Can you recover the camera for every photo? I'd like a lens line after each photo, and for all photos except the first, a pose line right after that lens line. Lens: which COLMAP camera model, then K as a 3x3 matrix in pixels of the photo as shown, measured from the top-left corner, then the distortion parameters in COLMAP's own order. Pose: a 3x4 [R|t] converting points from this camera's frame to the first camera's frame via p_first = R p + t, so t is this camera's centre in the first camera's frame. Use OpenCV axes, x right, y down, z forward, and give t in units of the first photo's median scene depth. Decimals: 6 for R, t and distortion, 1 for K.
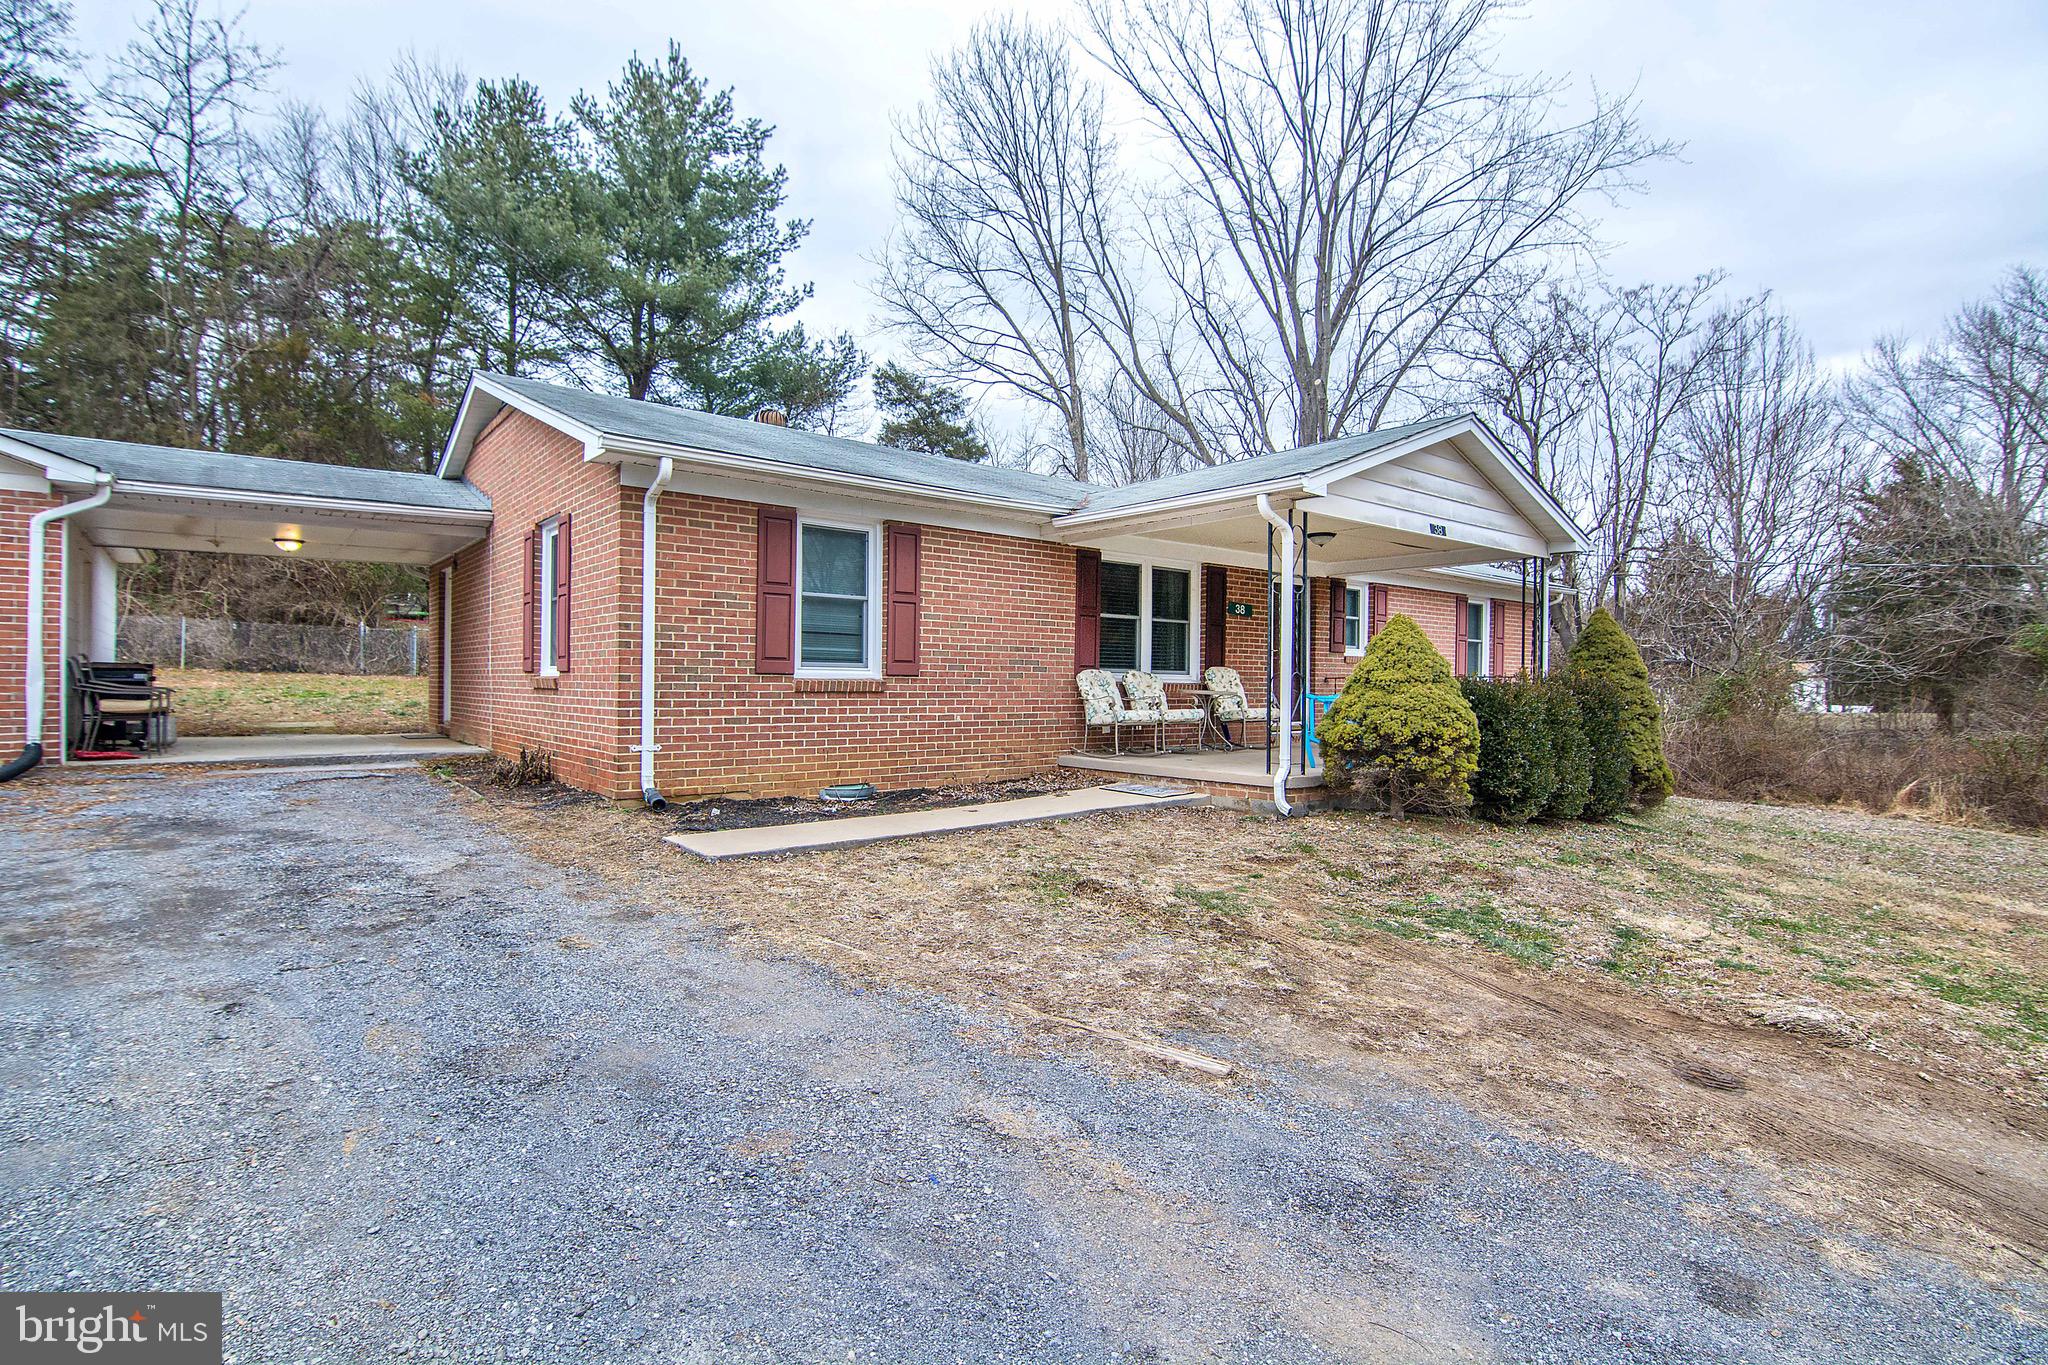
lens RADIAL K [[997.0, 0, 1016.4], [0, 997.0, 681.1], [0, 0, 1]] dist [-0.009779, -0.006735]
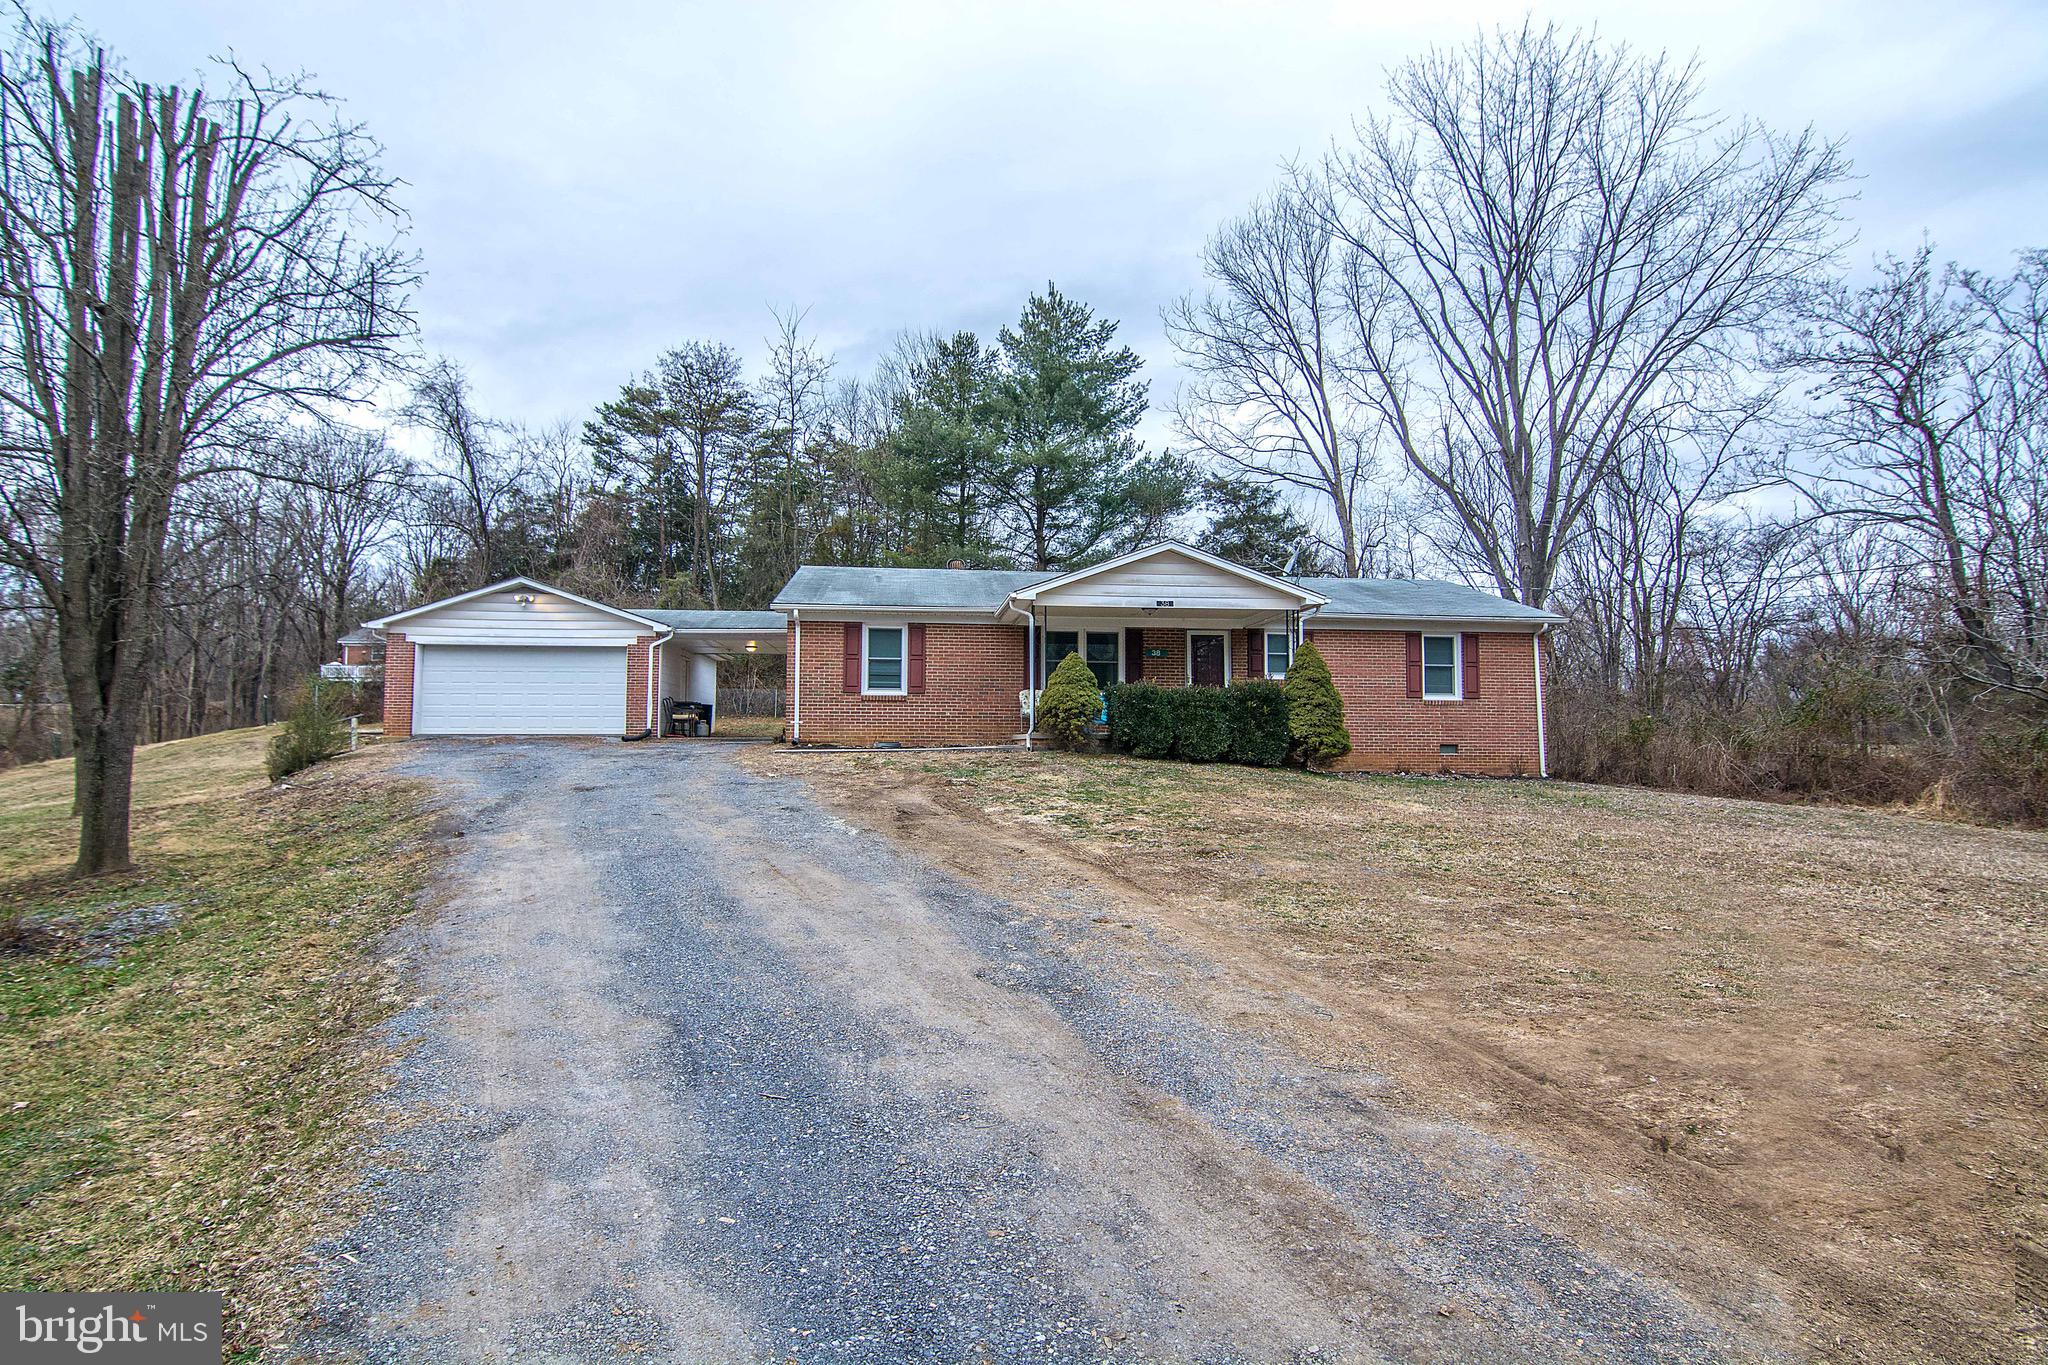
lens RADIAL K [[997.0, 0, 1021.6], [0, 997.0, 682.4], [0, 0, 1]] dist [-0.009779, -0.006735]
pose [[0.840130, -0.042234, -0.540738, 1.129869], [0.006304, 0.997657, -0.068127, 0.108438], [0.542348, 0.053827, 0.838428, -0.626740]]
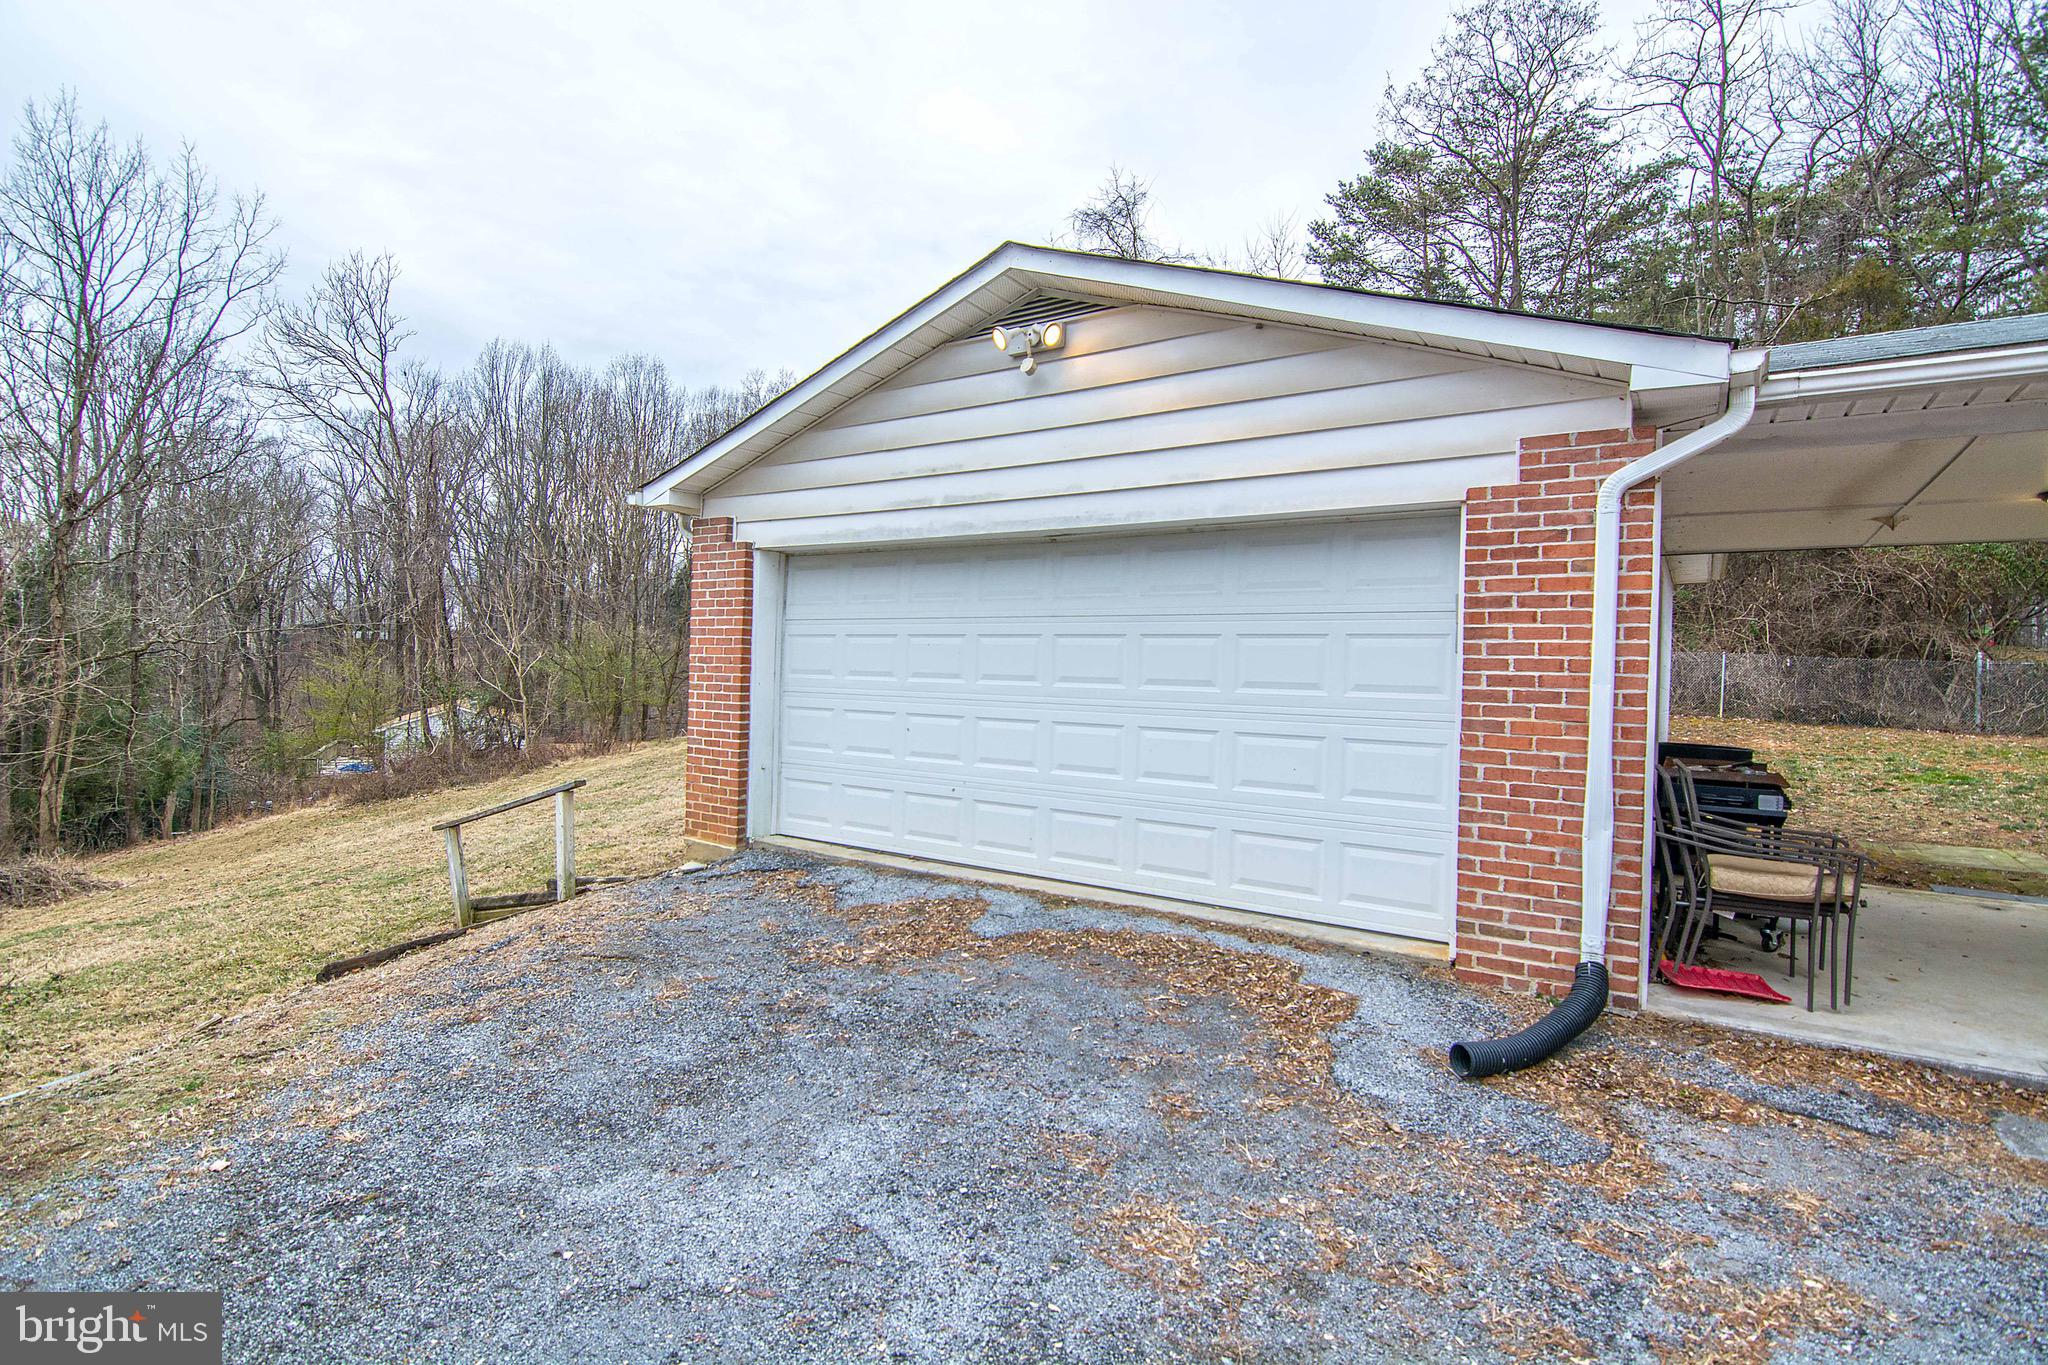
lens RADIAL K [[997.0, 0, 1010.9], [0, 997.0, 676.8], [0, 0, 1]] dist [-0.009779, -0.006735]
pose [[0.279626, 0.001704, -0.960107, -0.523481], [-0.027145, 0.999613, -0.006132, -0.052751], [0.959725, 0.027777, 0.279564, 0.499709]]
